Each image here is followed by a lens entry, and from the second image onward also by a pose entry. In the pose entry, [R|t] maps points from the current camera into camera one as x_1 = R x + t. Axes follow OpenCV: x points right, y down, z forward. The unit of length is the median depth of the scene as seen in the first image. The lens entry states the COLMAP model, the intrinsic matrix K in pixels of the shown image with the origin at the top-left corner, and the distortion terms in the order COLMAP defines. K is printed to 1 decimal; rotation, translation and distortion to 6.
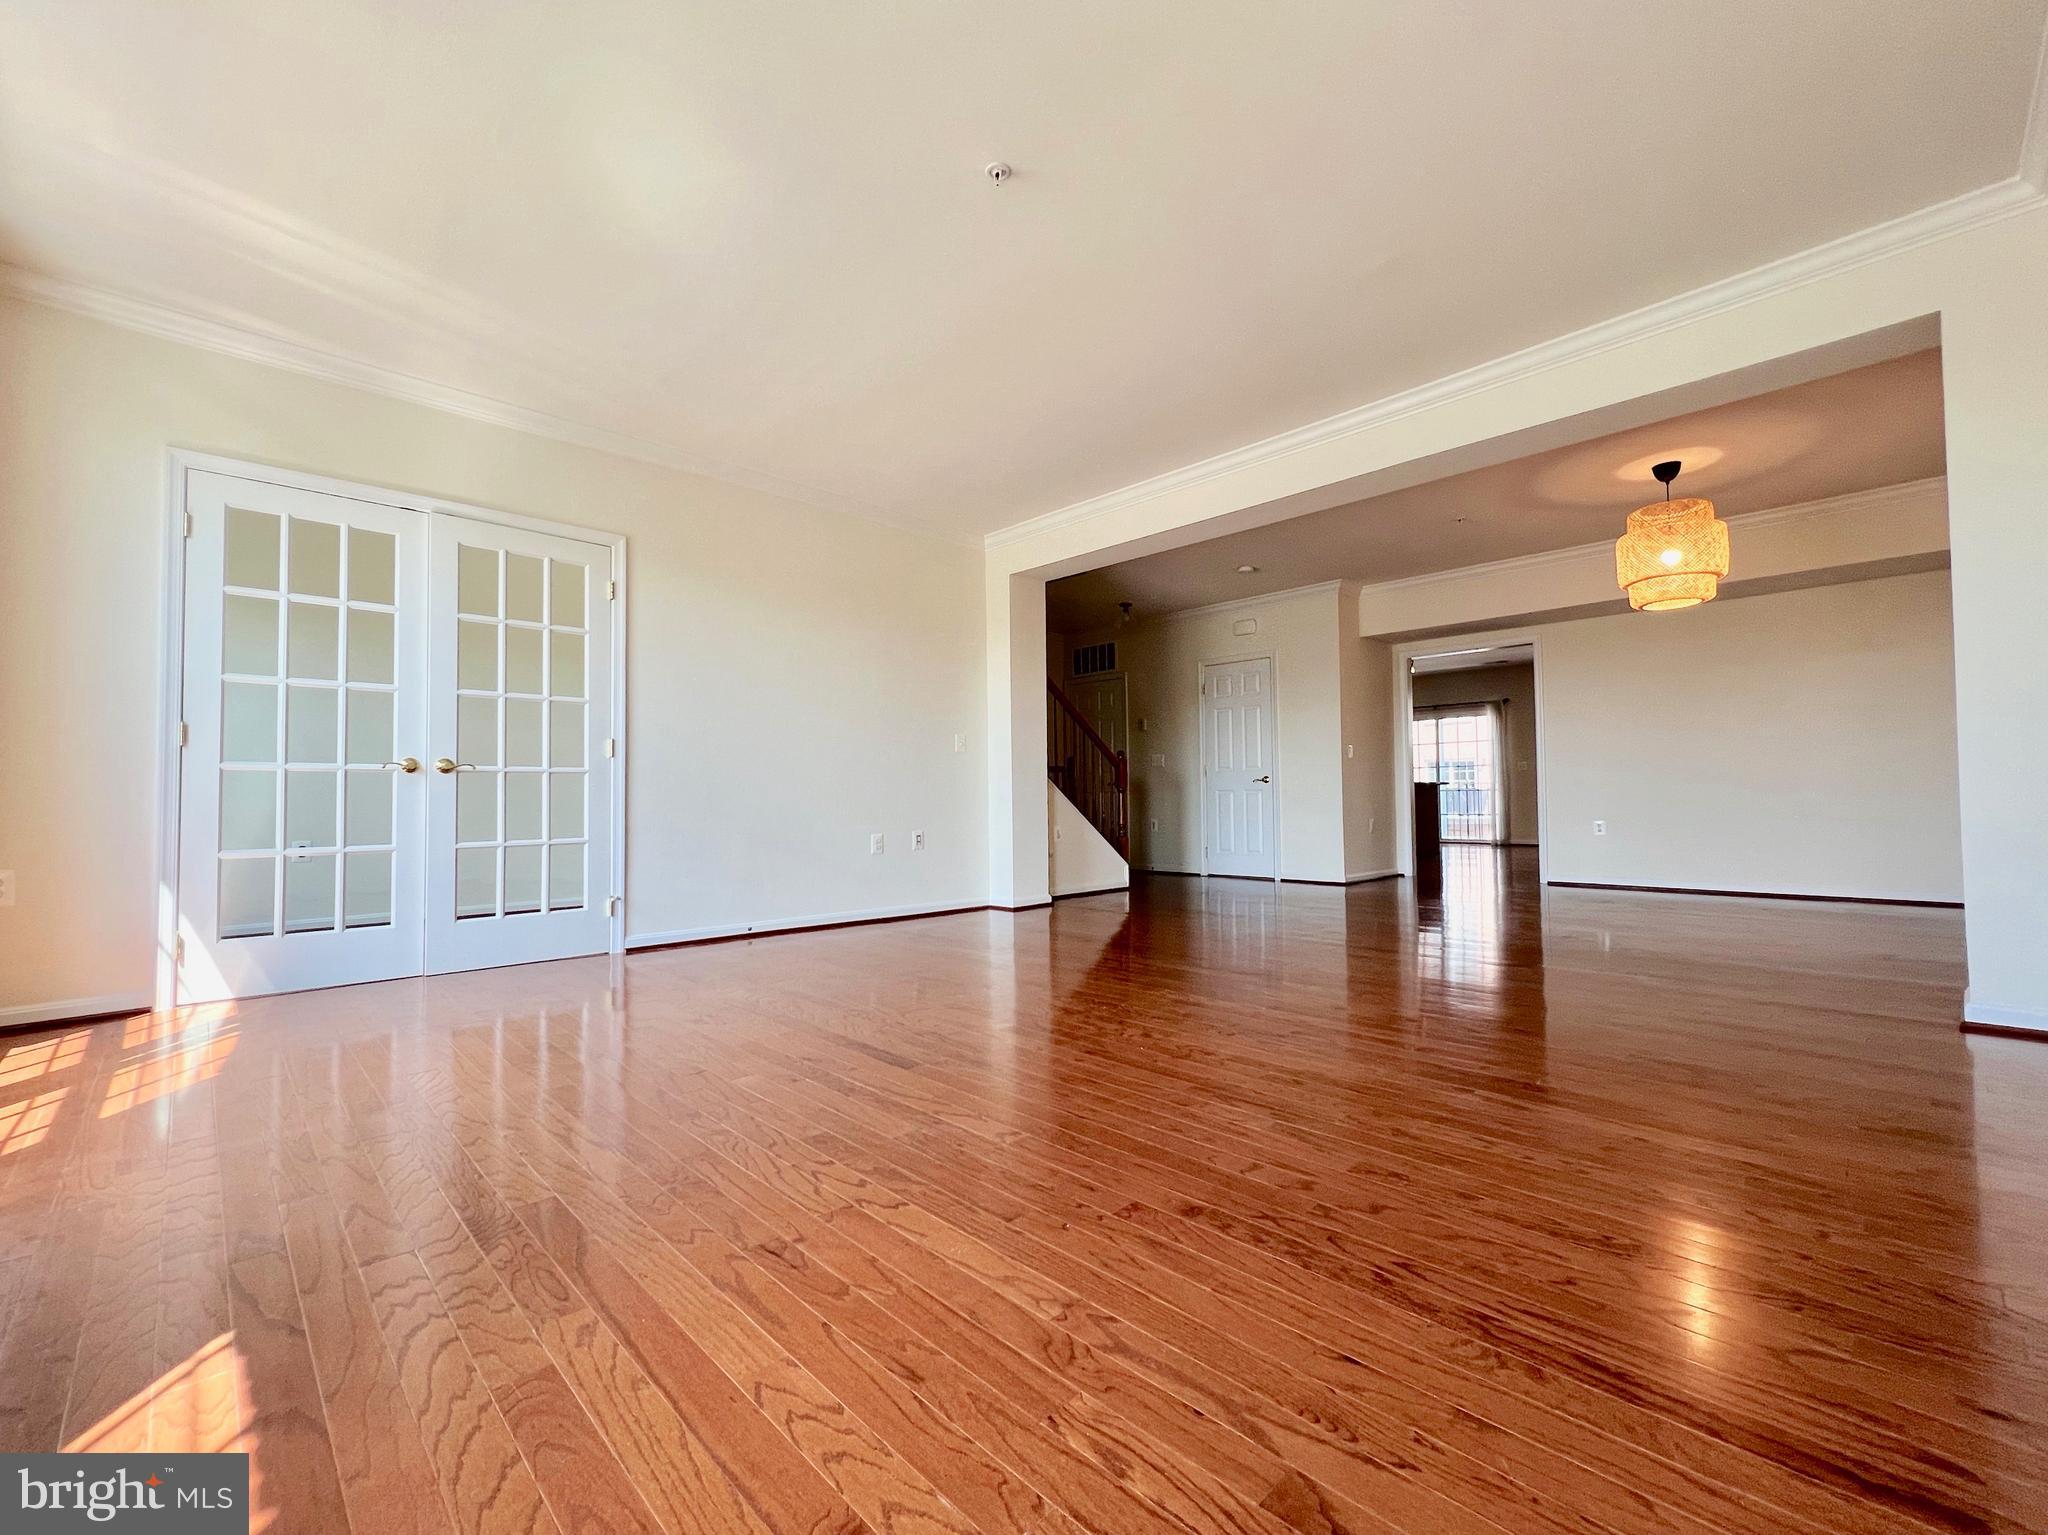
lens RADIAL K [[854.7, 0, 1019.9], [0, 854.7, 772.1], [0, 0, 1]] dist [-0.002181, -0.000134]
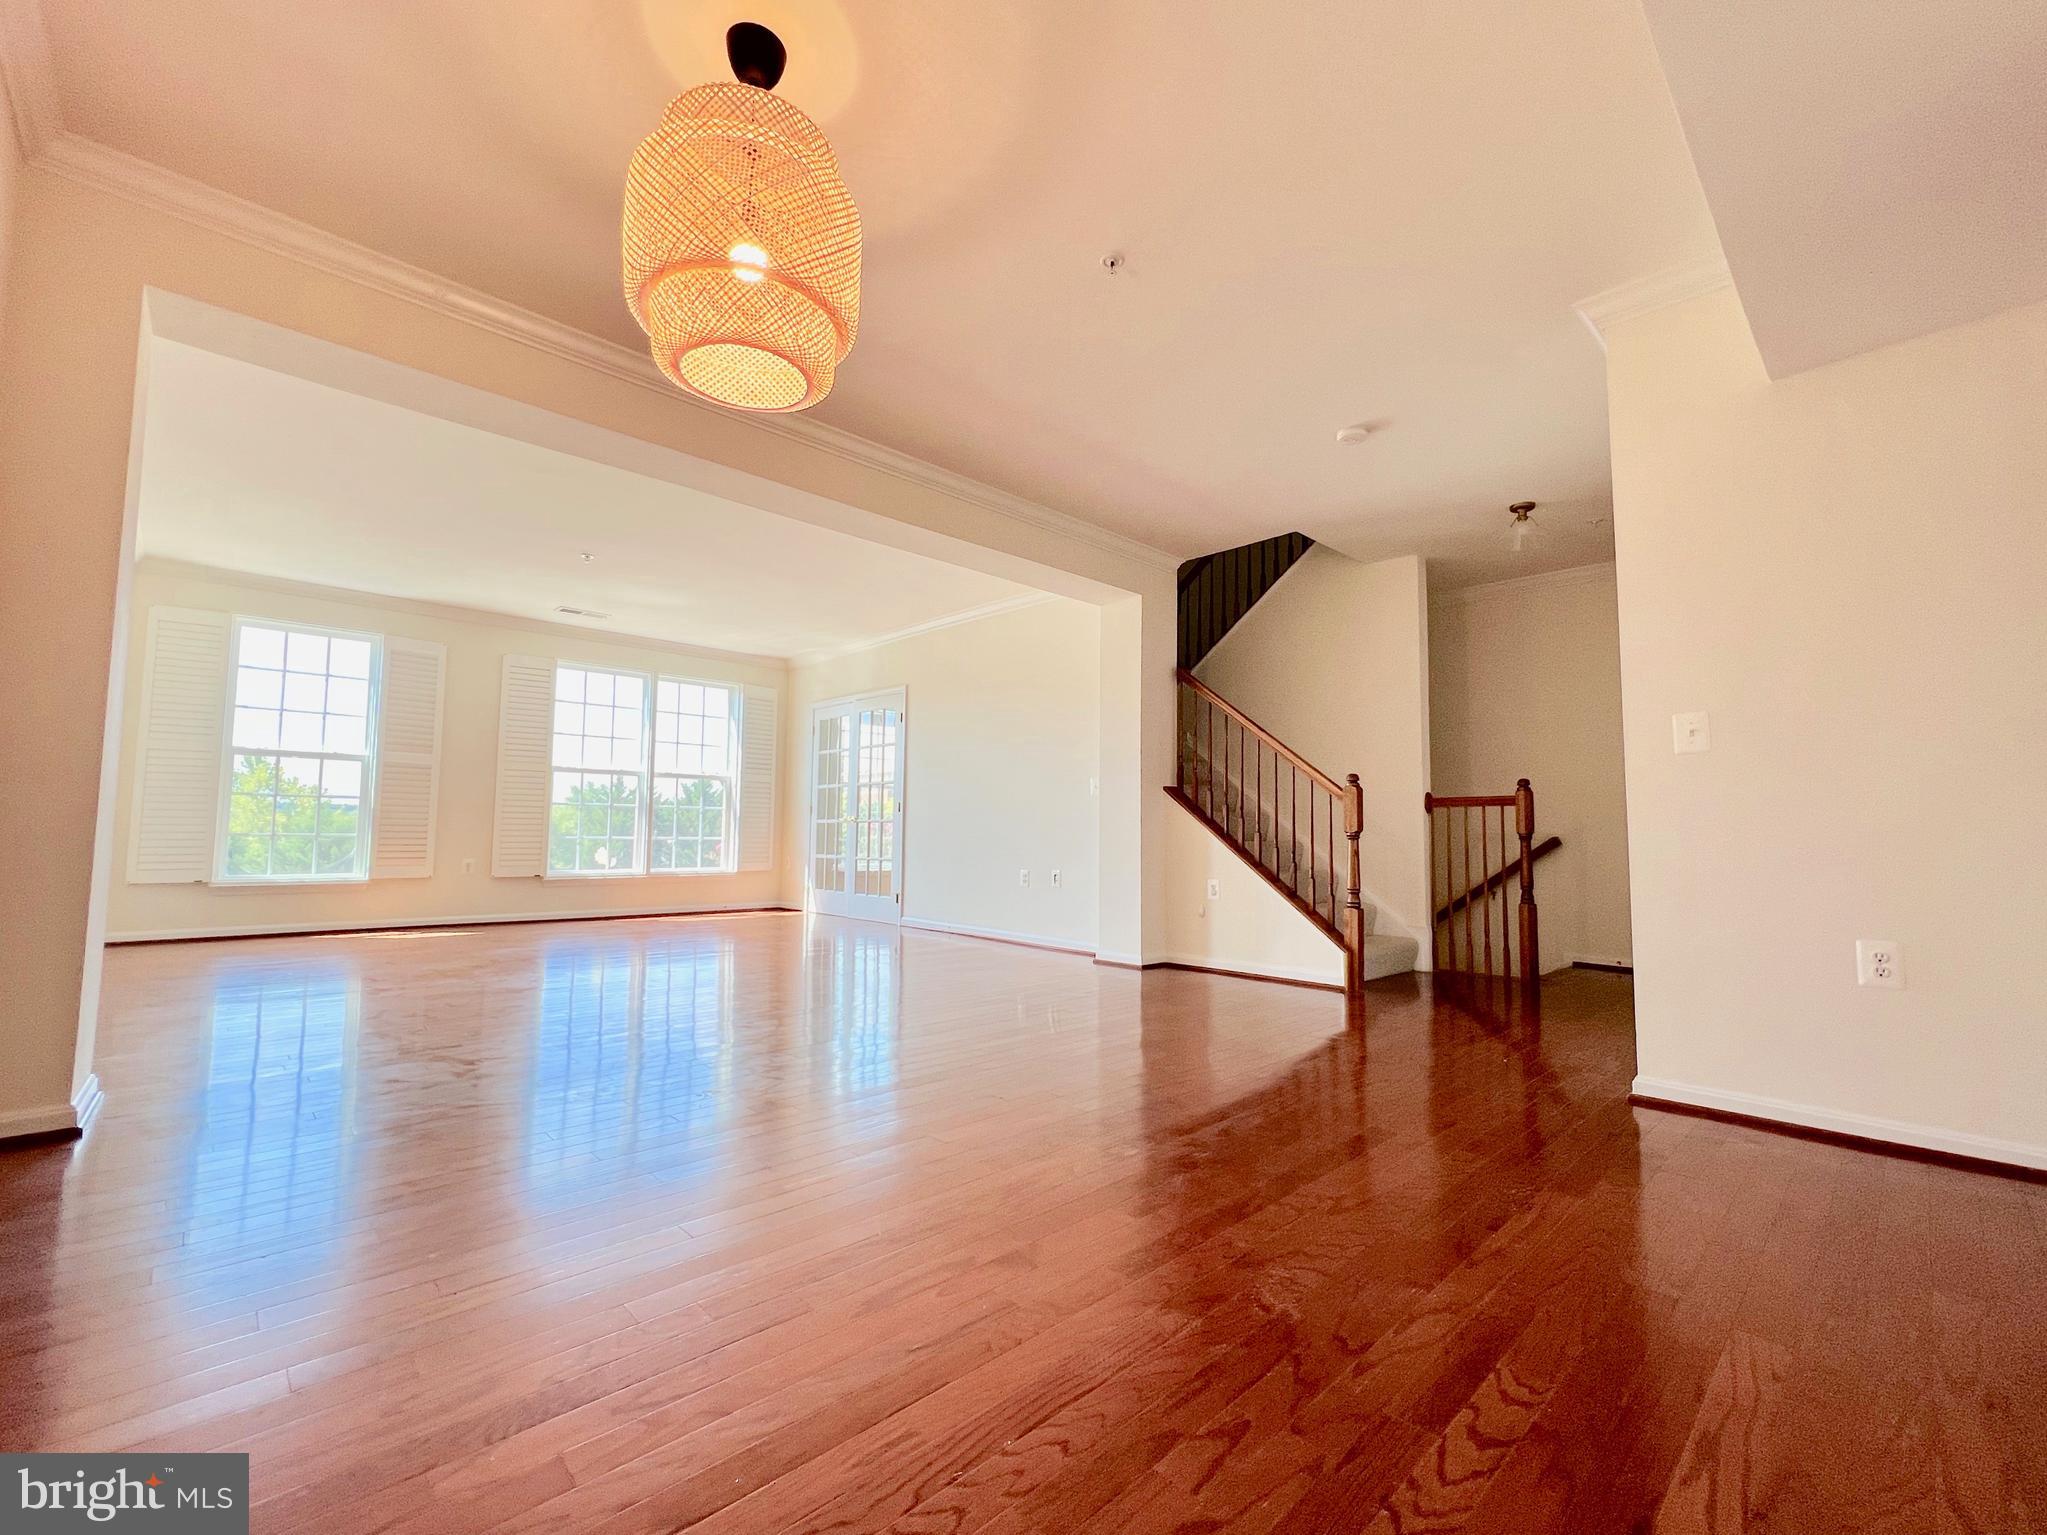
lens RADIAL K [[854.3, 0, 1019.4], [0, 854.3, 772.1], [0, 0, 1]] dist [-0.002181, -0.000134]
pose [[-0.005148, -0.060783, -0.998138, 1.137471], [0.022100, 0.997900, -0.060882, 0.009945], [0.999743, -0.022372, -0.003794, 1.119047]]
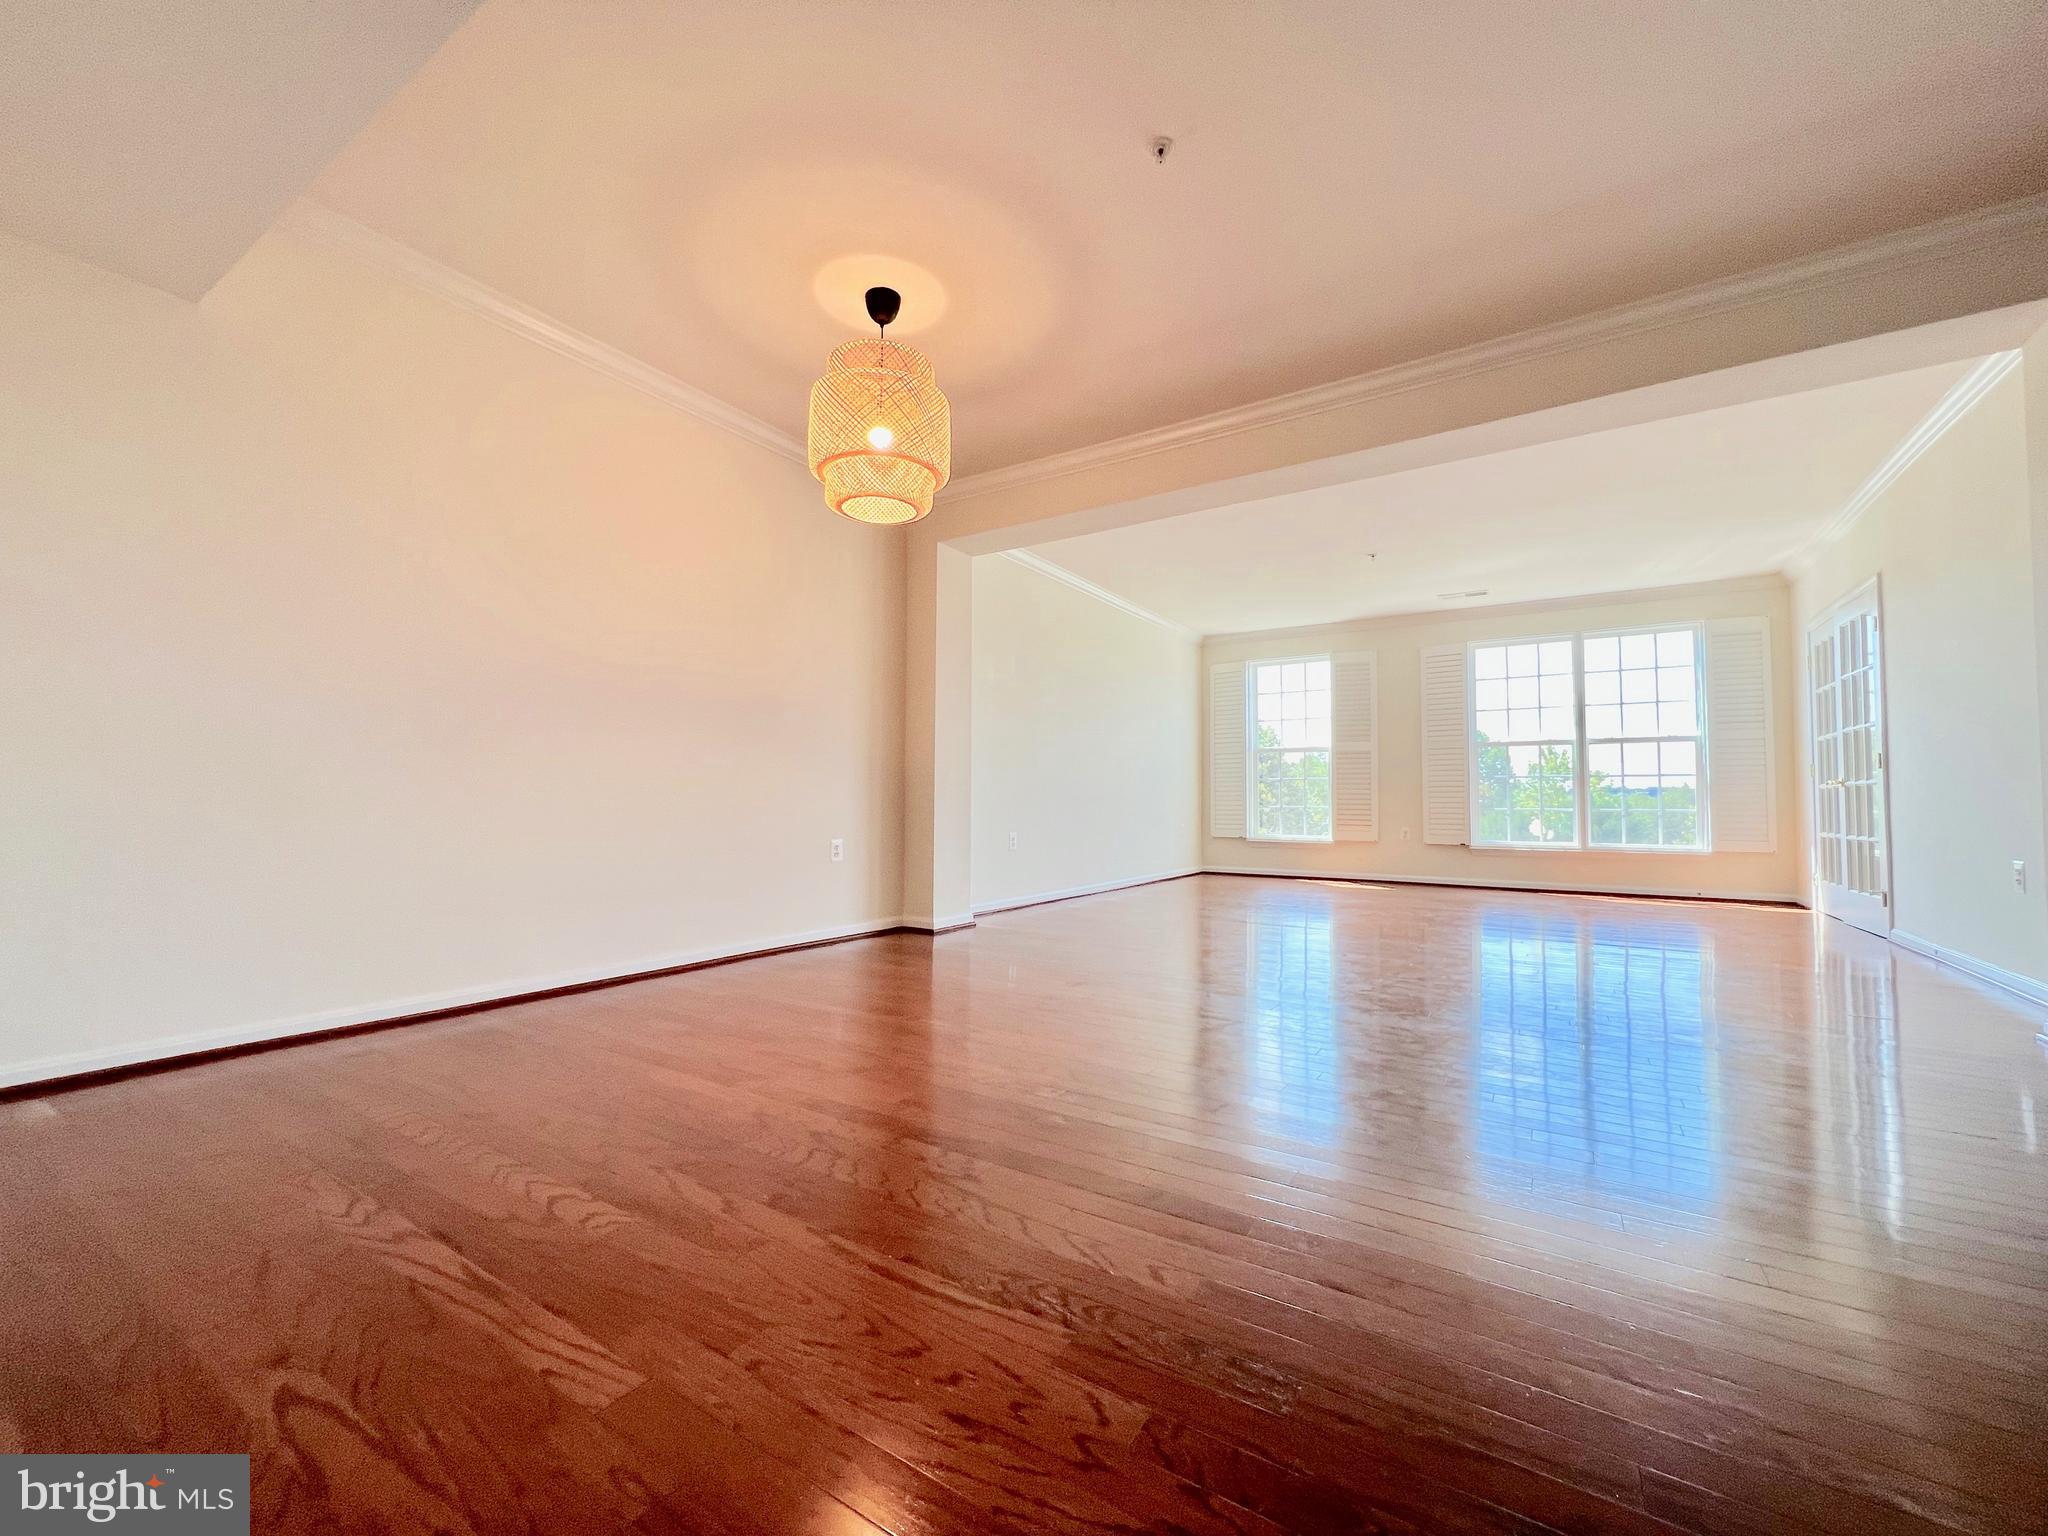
lens RADIAL K [[819.6, 0, 1038.3], [0, 819.6, 771.1], [0, 0, 1]] dist [0.000144, -0.000048]
pose [[-0.970704, -0.002425, -0.240265, 0.792155], [0.014744, 0.997464, -0.069635, 0.040106], [0.239824, -0.071138, -0.968206, 1.600106]]
